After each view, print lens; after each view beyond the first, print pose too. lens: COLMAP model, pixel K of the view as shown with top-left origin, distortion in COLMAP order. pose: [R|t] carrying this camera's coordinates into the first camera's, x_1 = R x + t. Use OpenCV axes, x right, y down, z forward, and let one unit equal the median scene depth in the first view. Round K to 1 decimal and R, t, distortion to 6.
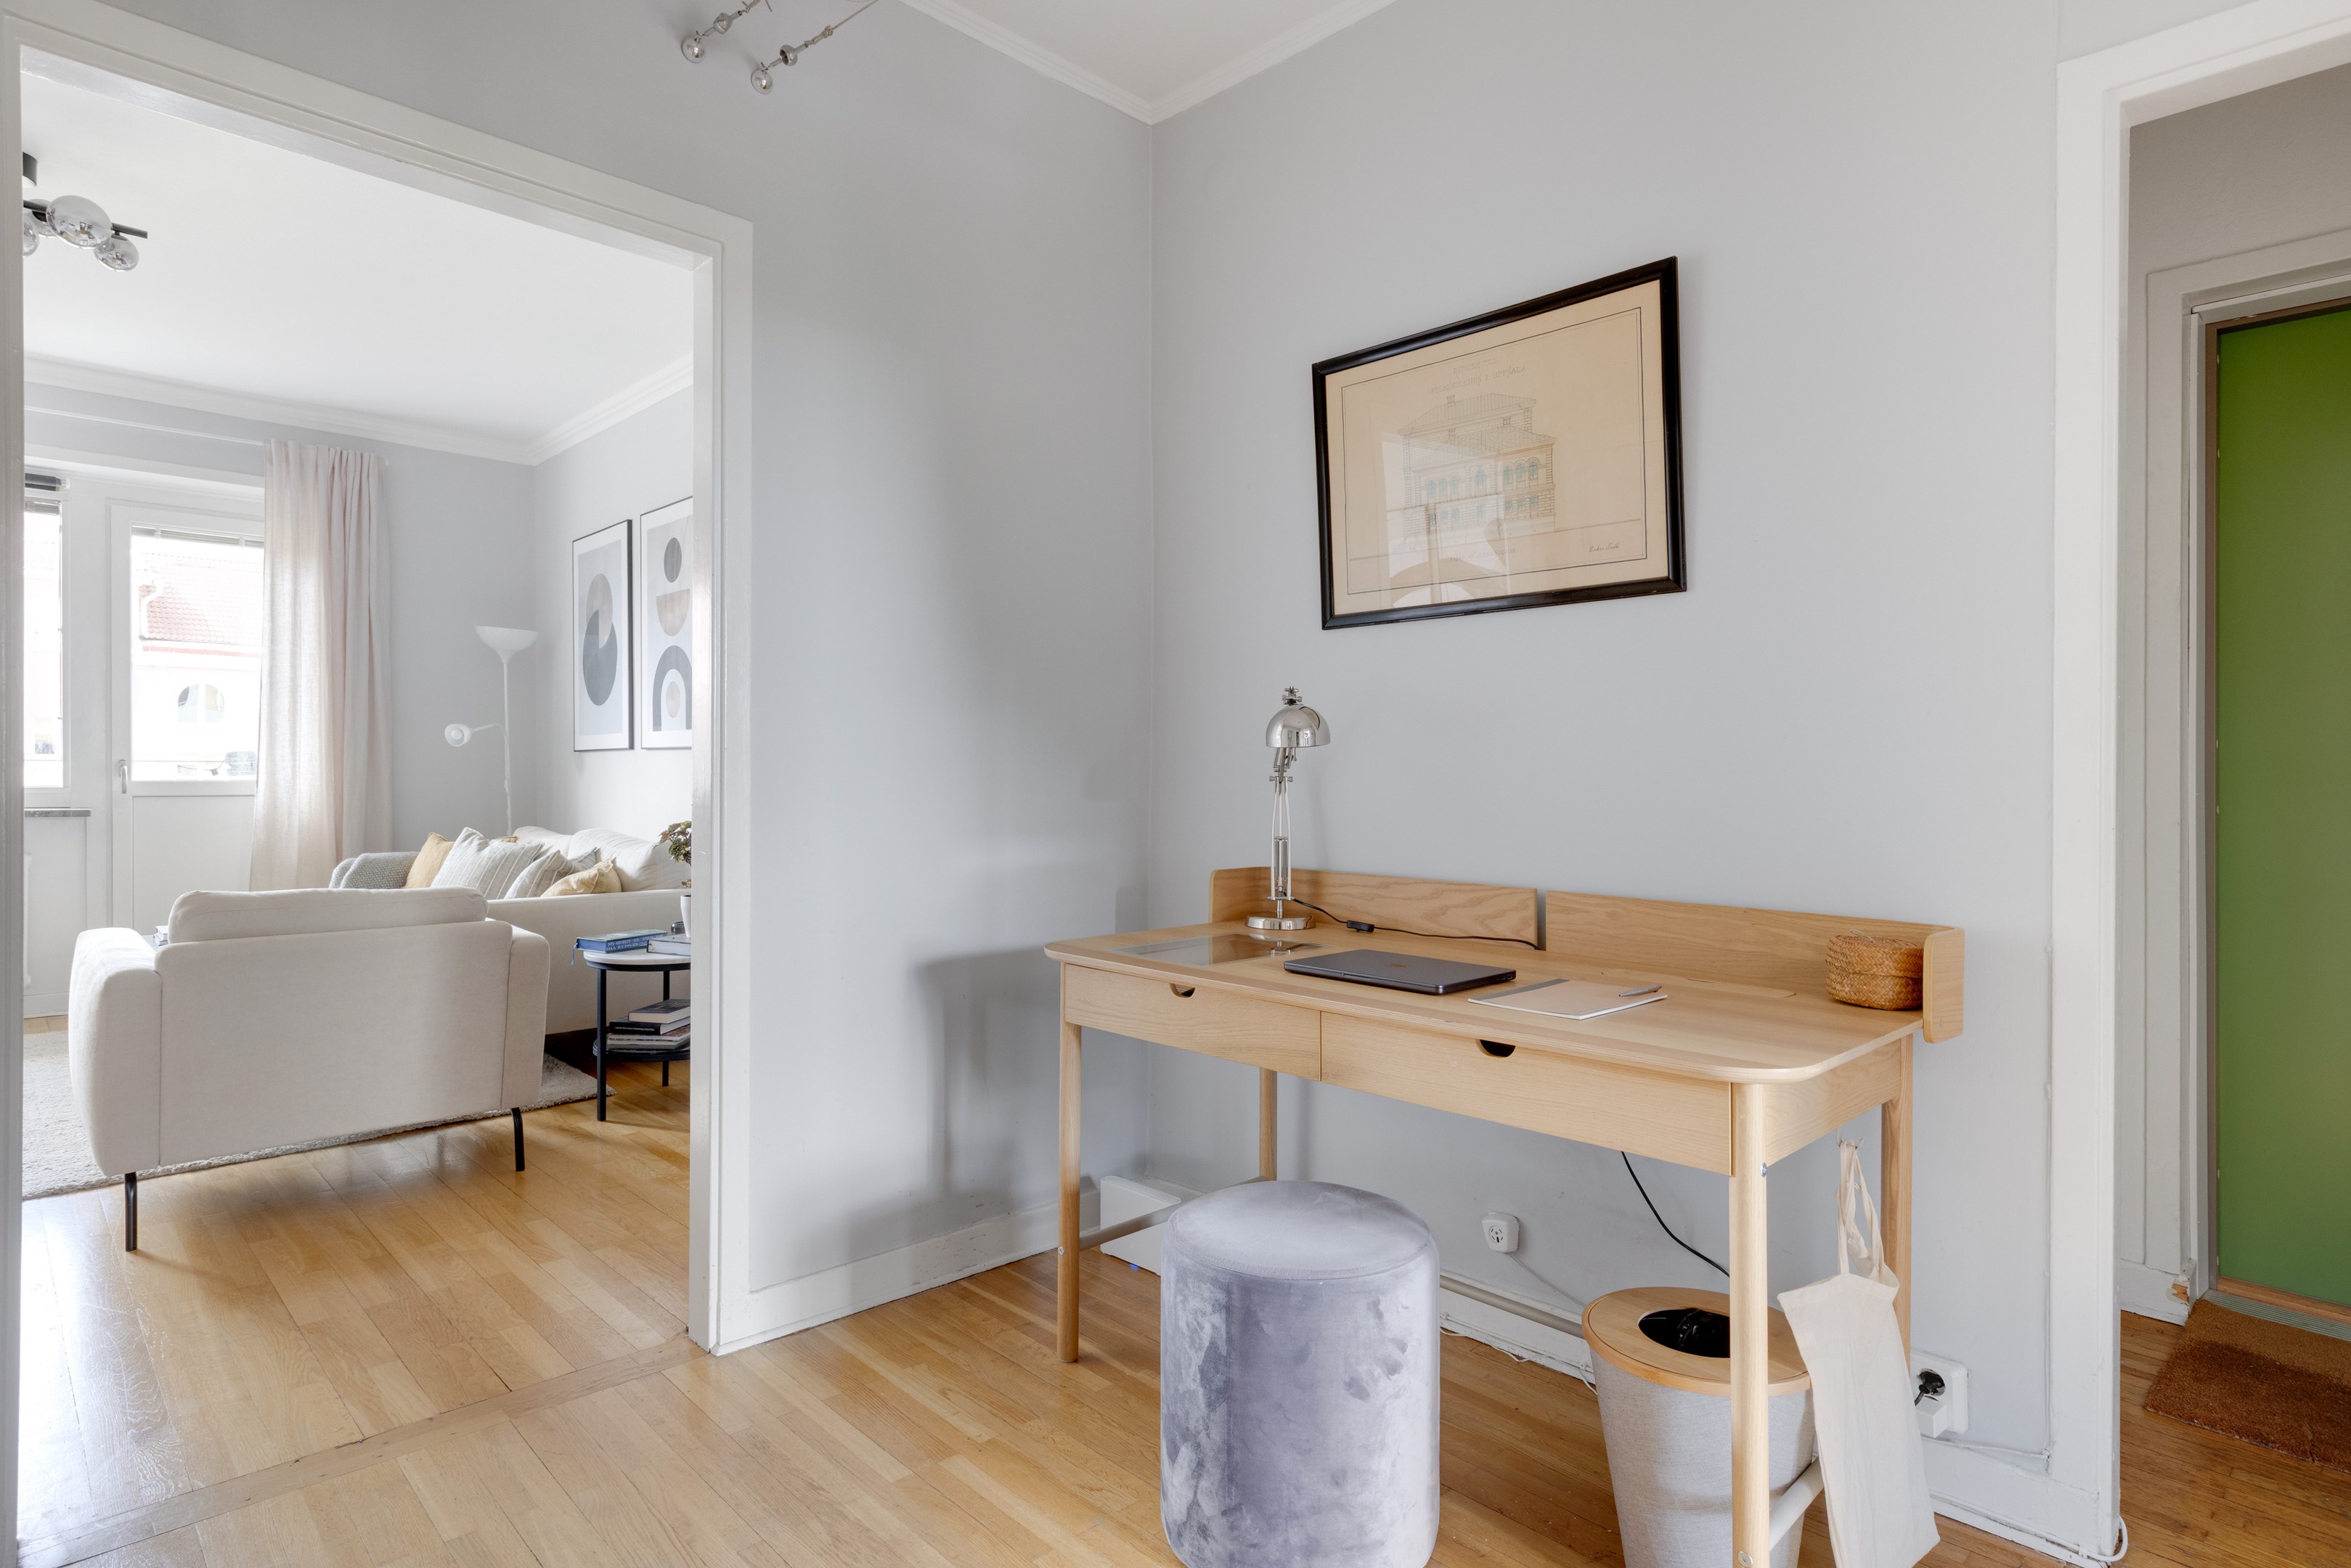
lens RADIAL K [[1241.1, 0, 1175.3], [0, 1241.1, 780.4], [0, 0, 1]] dist [0.004401, -0.000566]
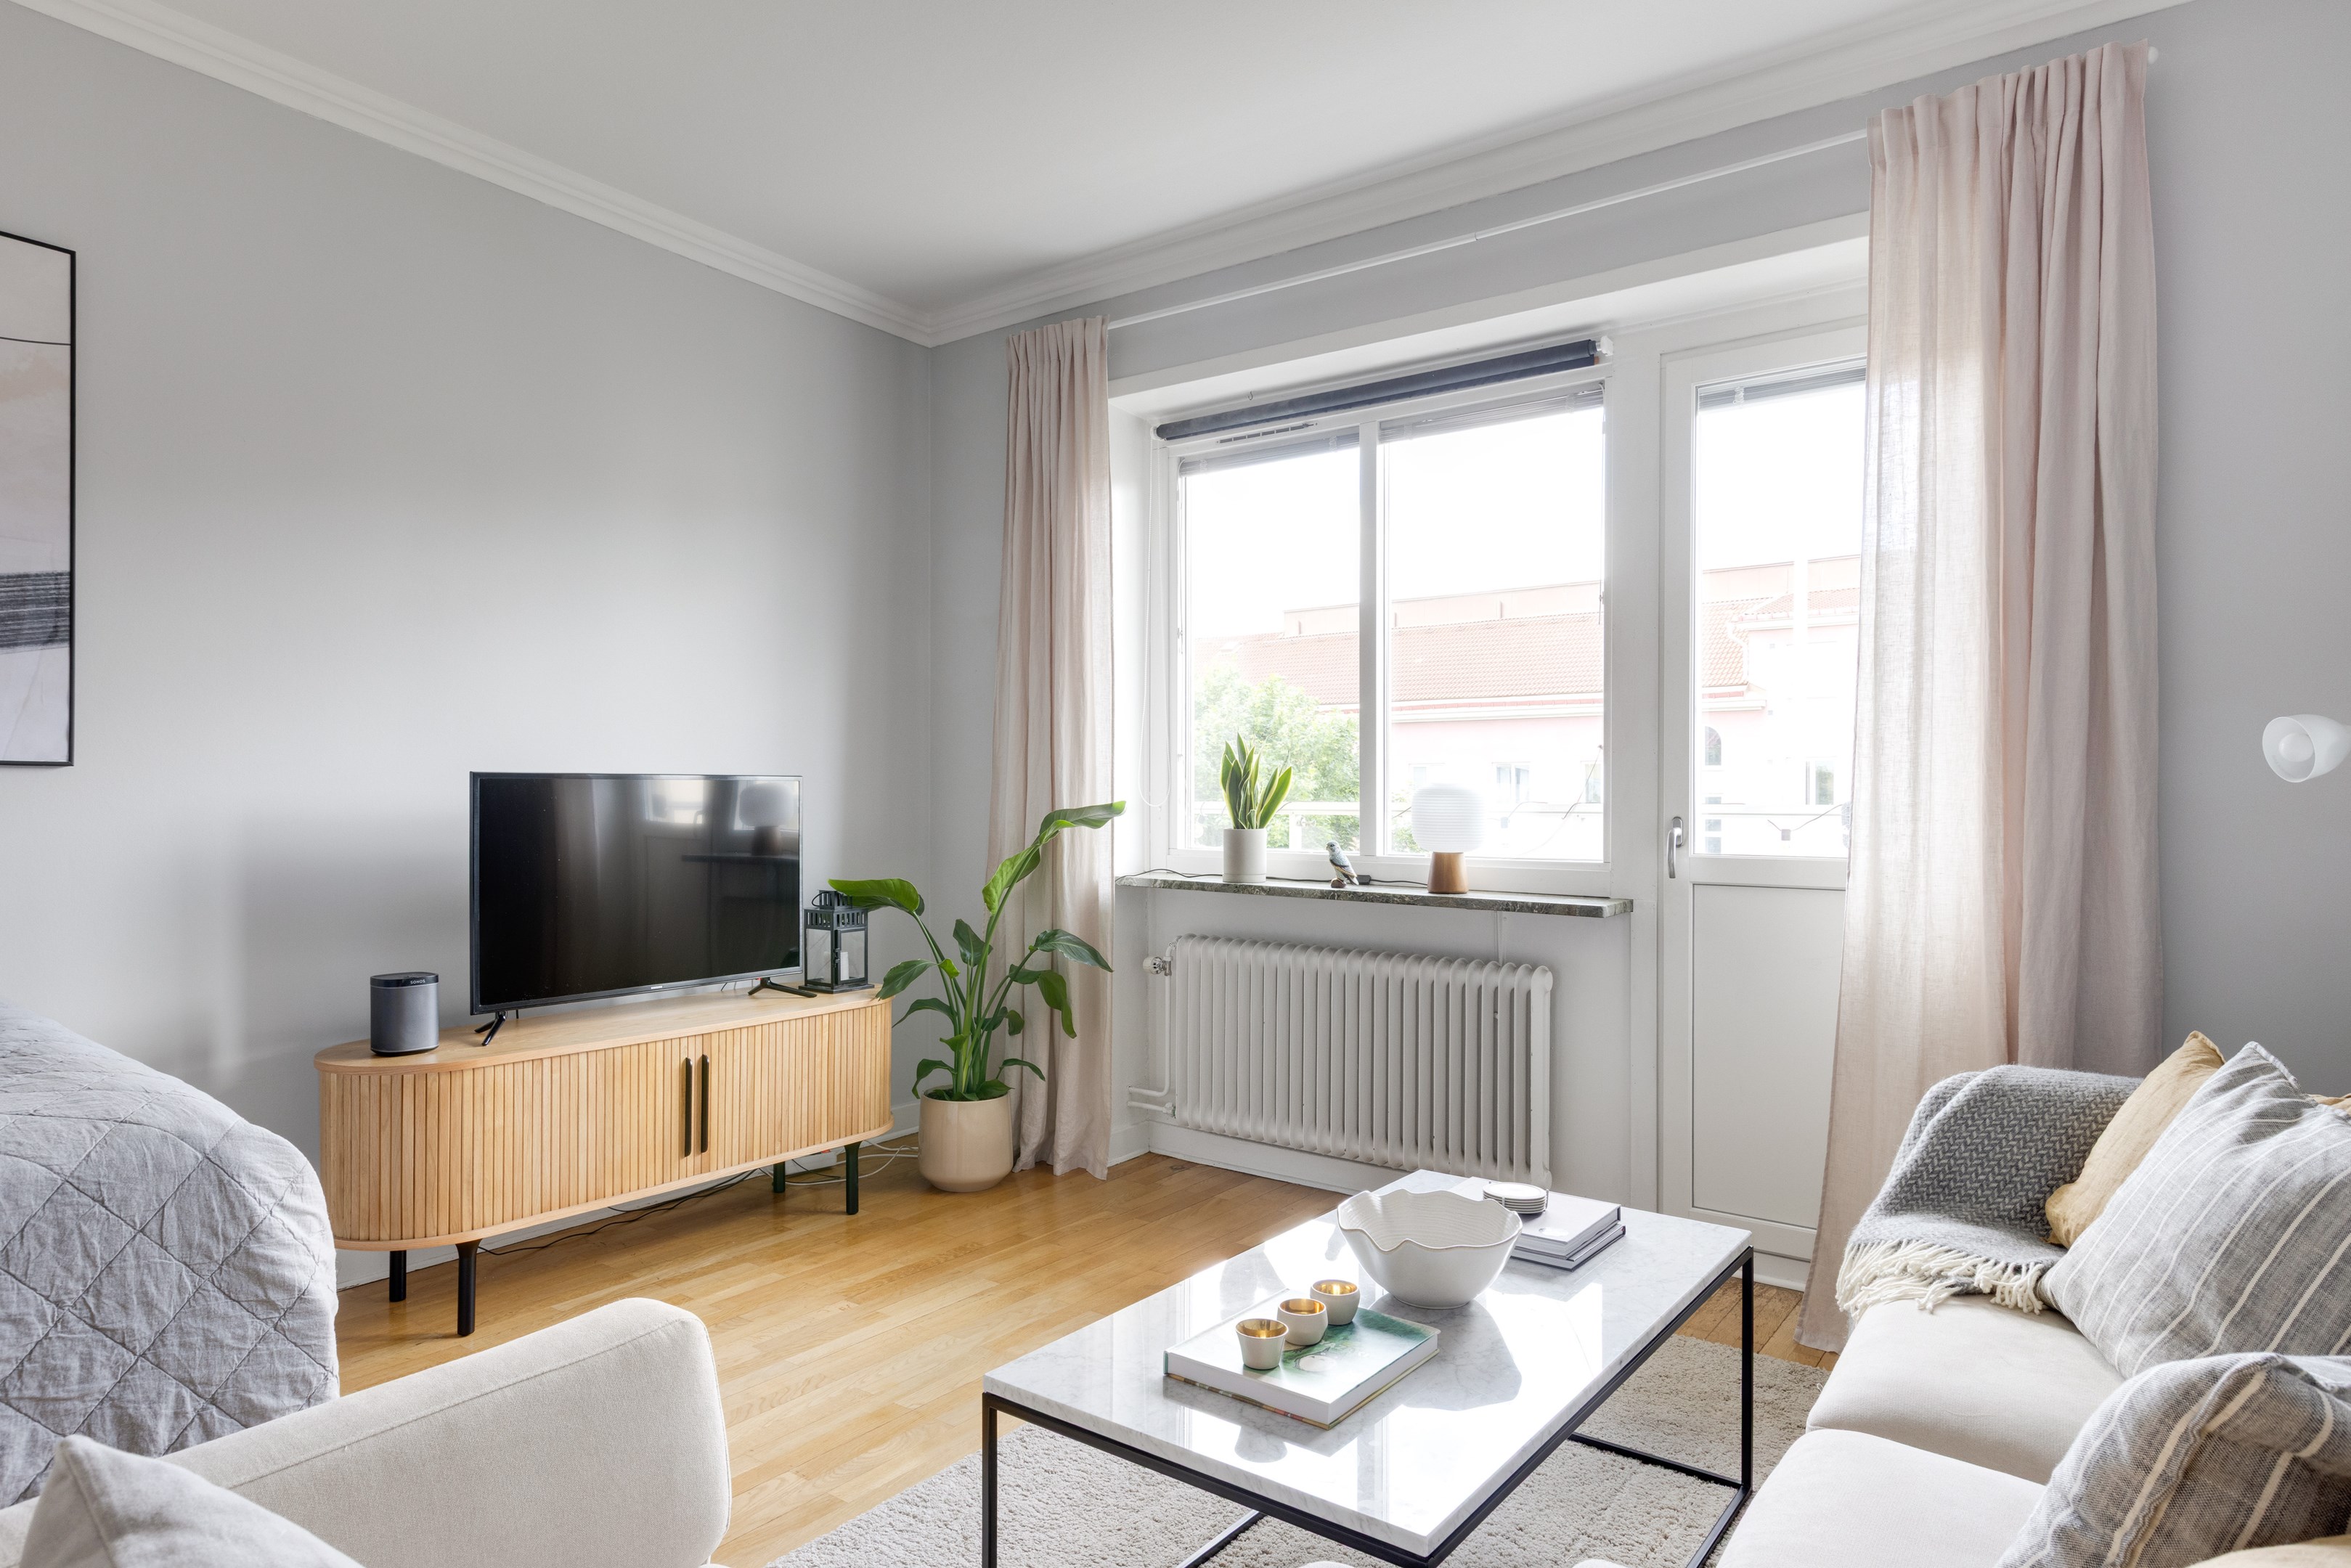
lens RADIAL K [[1389.1, 0, 1172.1], [0, 1389.1, 805.4], [0, 0, 1]] dist [0.018295, -0.002495]
pose [[0.162455, -0.000131, -0.986716, -0.265116], [-0.016446, 0.999861, -0.002841, -0.015927], [0.986579, 0.016689, 0.162431, 0.669055]]
